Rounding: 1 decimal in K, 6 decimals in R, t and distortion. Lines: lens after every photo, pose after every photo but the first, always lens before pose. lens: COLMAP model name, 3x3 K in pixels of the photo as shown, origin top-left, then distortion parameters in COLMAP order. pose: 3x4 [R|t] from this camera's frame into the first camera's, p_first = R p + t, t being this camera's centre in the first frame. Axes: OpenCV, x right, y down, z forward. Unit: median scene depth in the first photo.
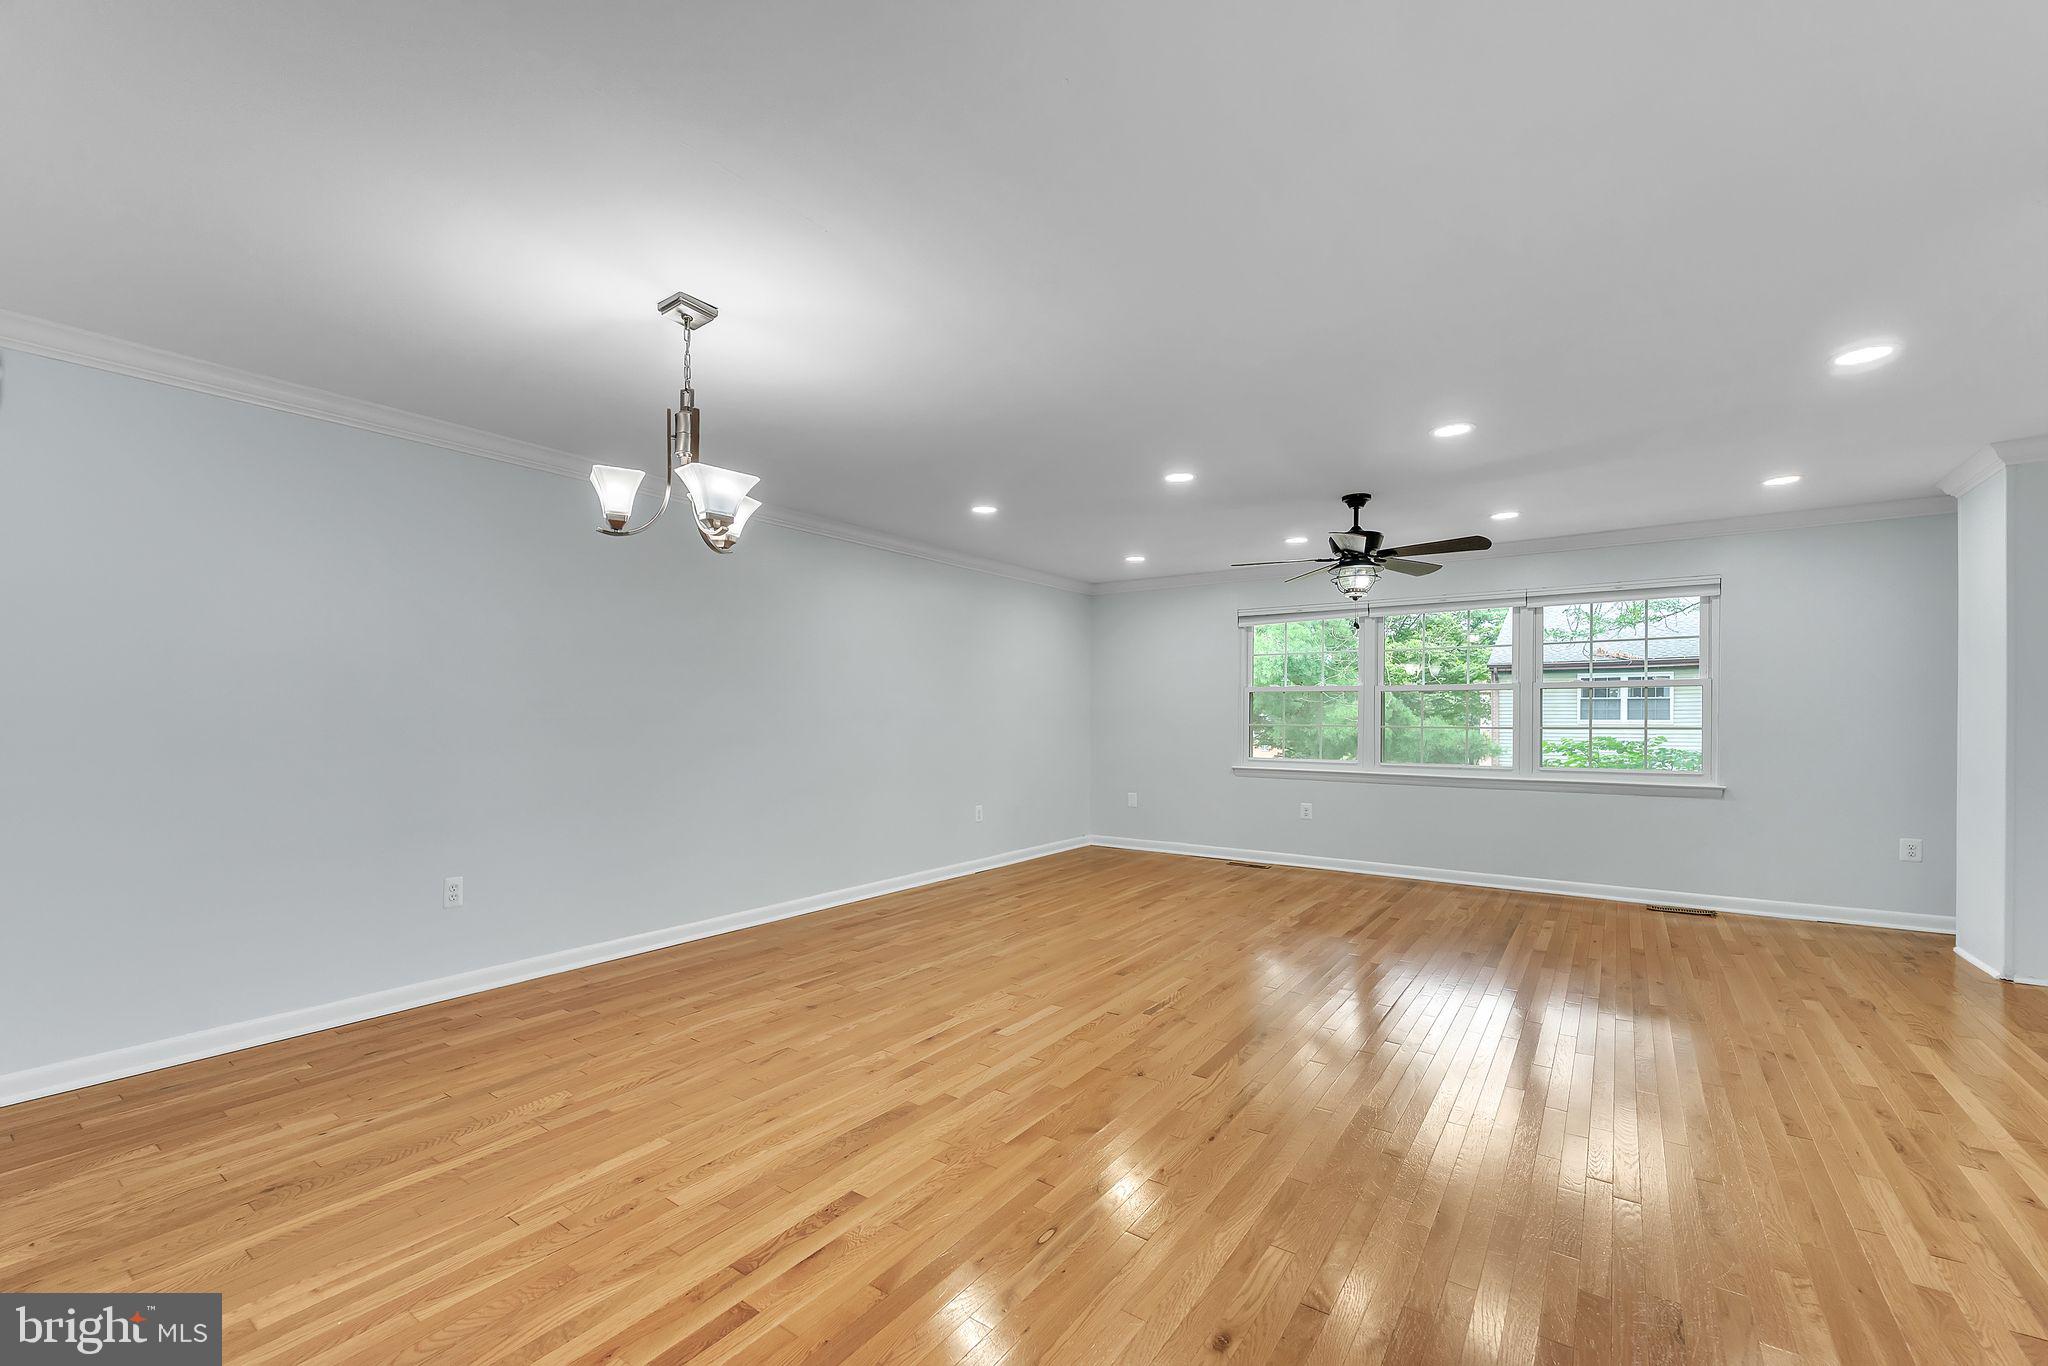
lens RADIAL K [[835.7, 0, 1015.2], [0, 835.7, 715.6], [0, 0, 1]] dist [0.001302, 0.000093]
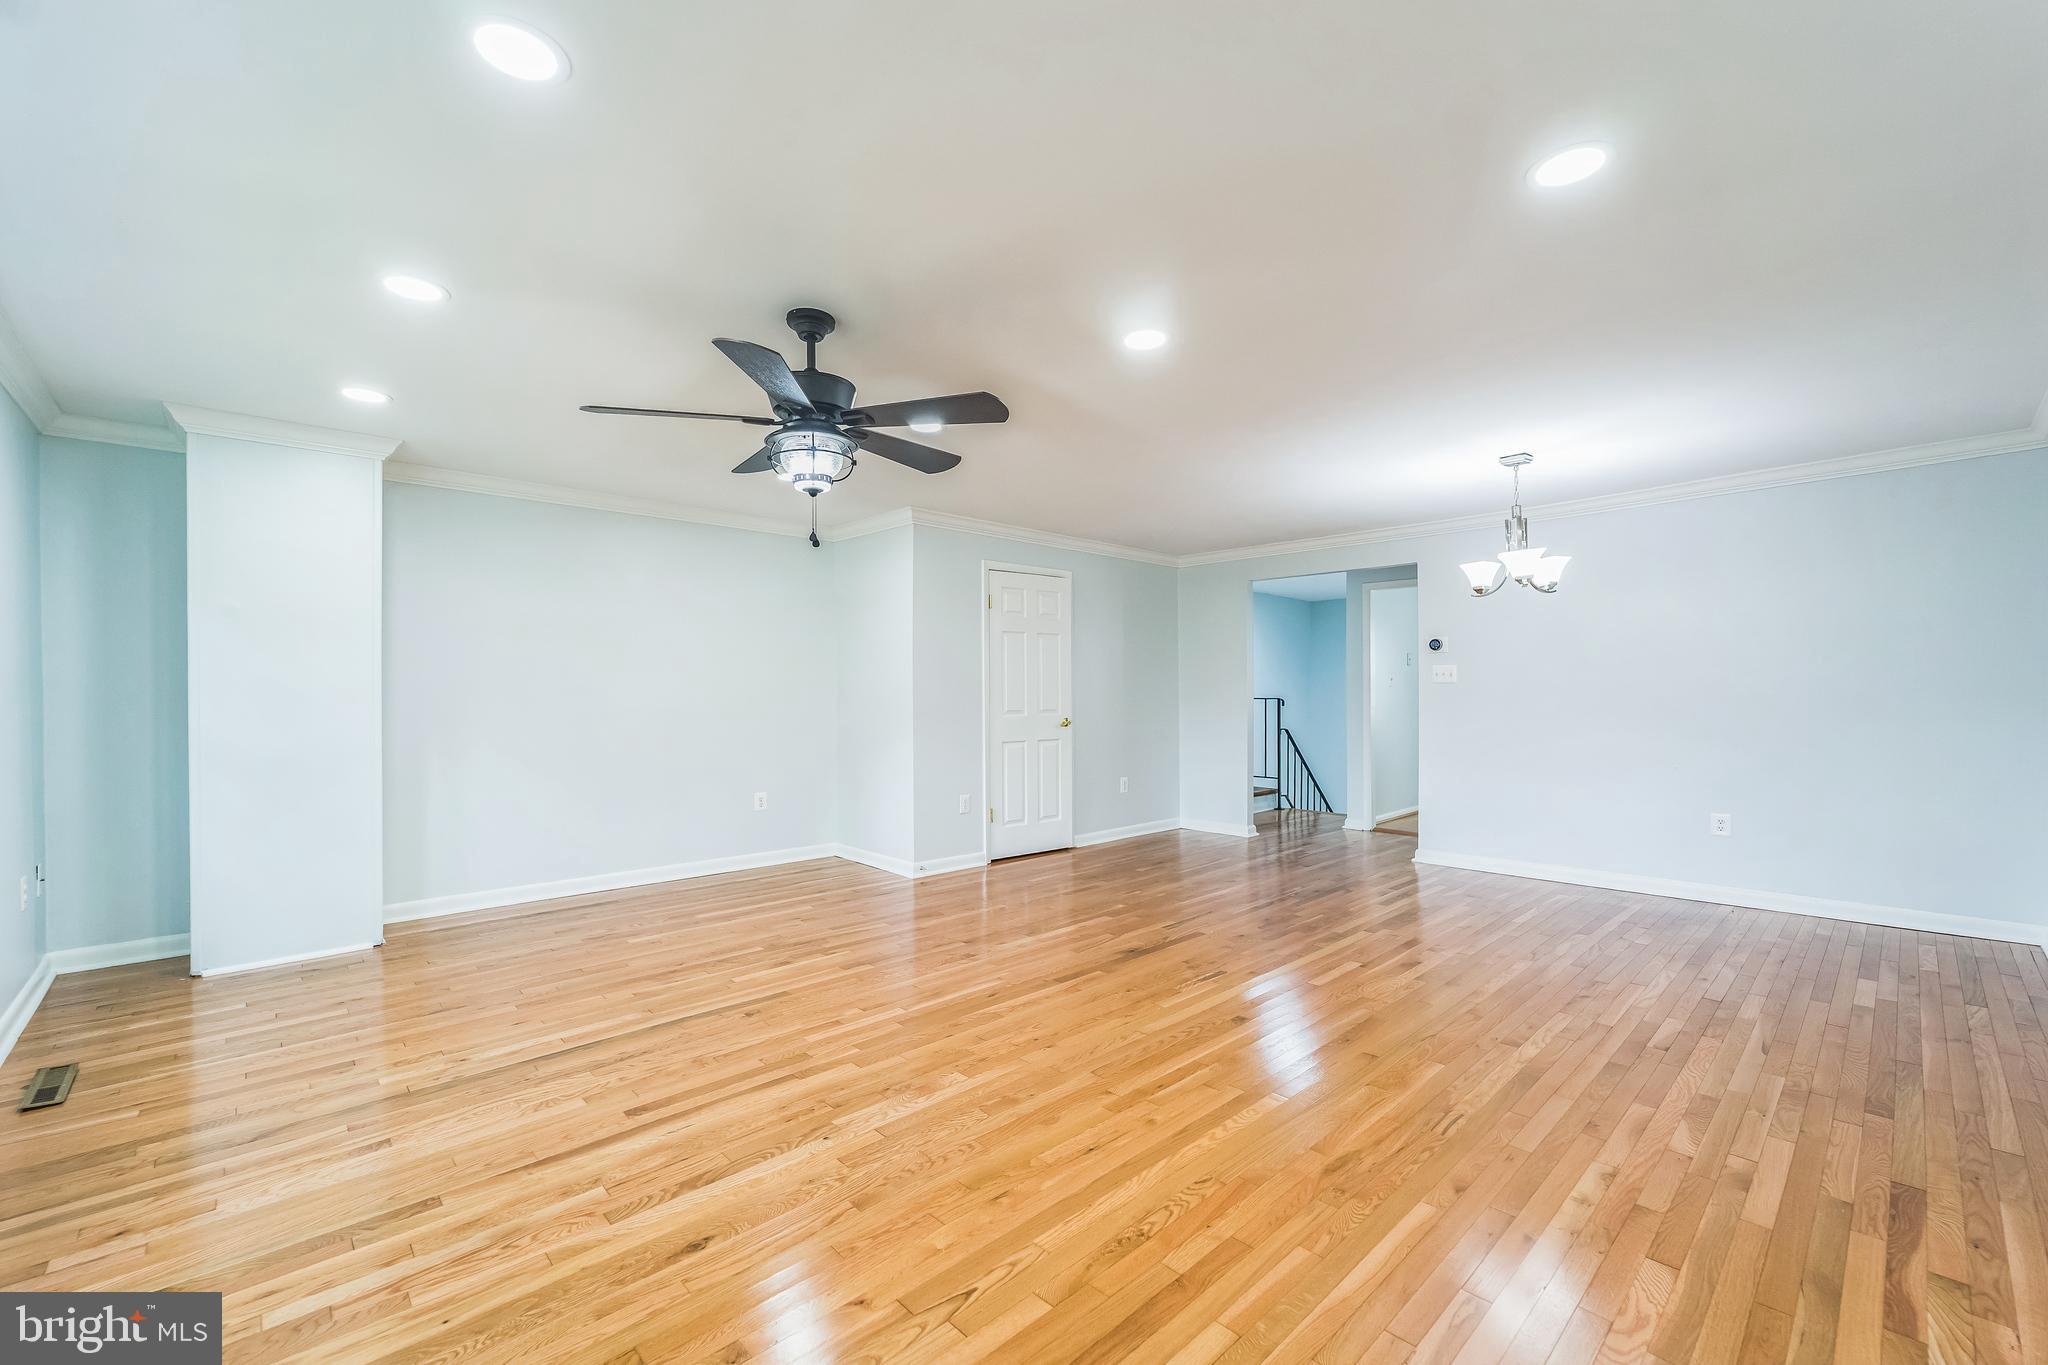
lens RADIAL K [[830.1, 0, 1021.9], [0, 830.1, 687.3], [0, 0, 1]] dist [-0.000441, -0.000279]
pose [[-0.980415, 0.005467, 0.196867, 0.147936], [0.003493, 0.999940, -0.010376, 0.003559], [-0.196912, -0.009485, -0.980375, 1.542486]]
